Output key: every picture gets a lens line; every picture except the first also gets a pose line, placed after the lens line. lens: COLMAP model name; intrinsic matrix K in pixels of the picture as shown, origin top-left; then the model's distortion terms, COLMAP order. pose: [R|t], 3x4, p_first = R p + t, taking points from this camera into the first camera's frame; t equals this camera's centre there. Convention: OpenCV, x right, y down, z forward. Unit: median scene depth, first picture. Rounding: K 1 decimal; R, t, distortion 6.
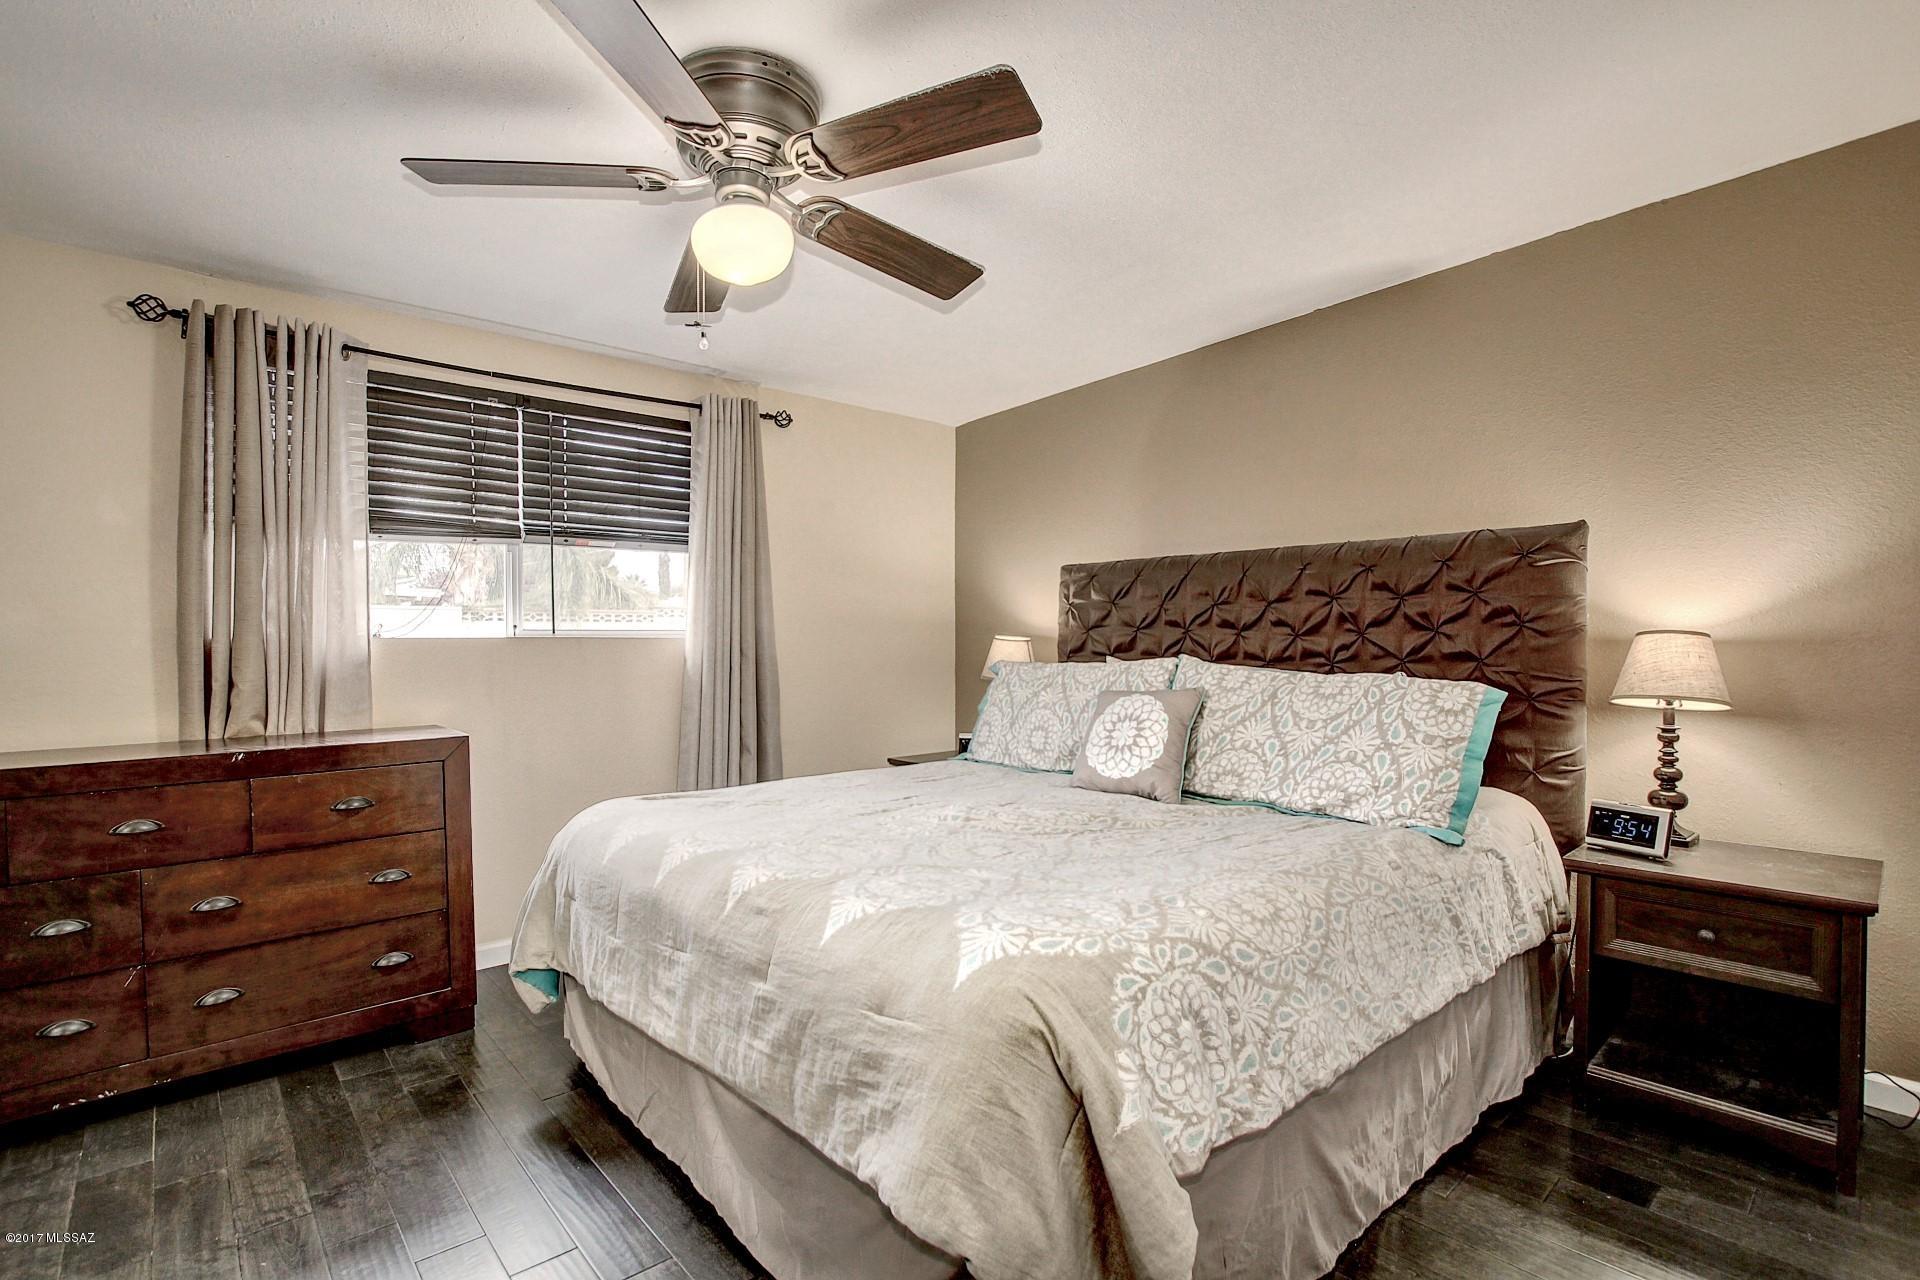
lens RADIAL K [[911.5, 0, 941.6], [0, 911.5, 645.7], [0, 0, 1]] dist [-0.029414, -0.000123]
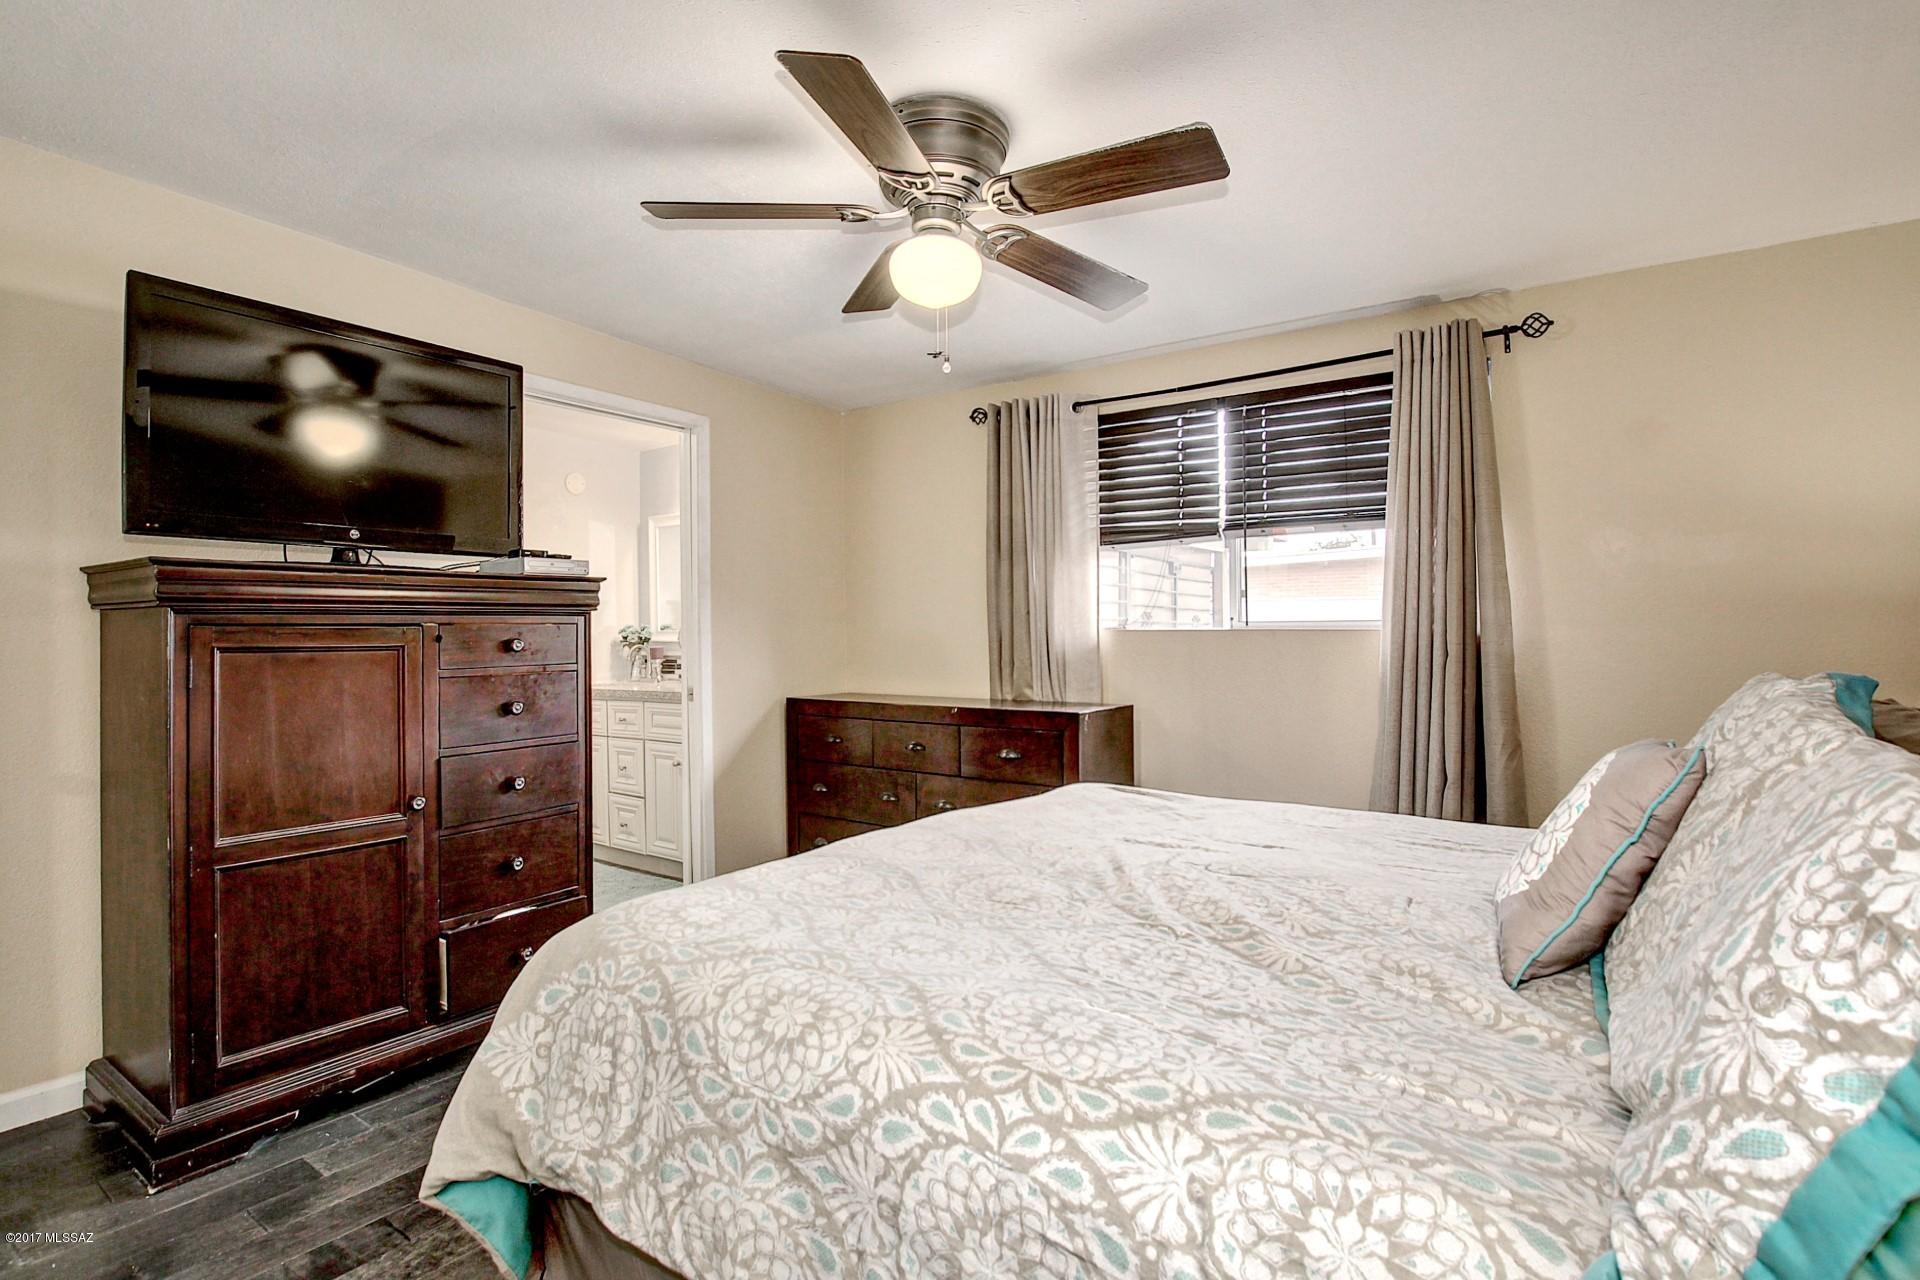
lens RADIAL K [[911.5, 0, 941.6], [0, 911.5, 645.7], [0, 0, 1]] dist [-0.029414, -0.000123]
pose [[0.215843, 0.017510, -0.976271, 0.588768], [-0.006682, 0.999842, 0.016455, -0.005912], [0.976405, 0.002972, 0.215926, 0.542306]]
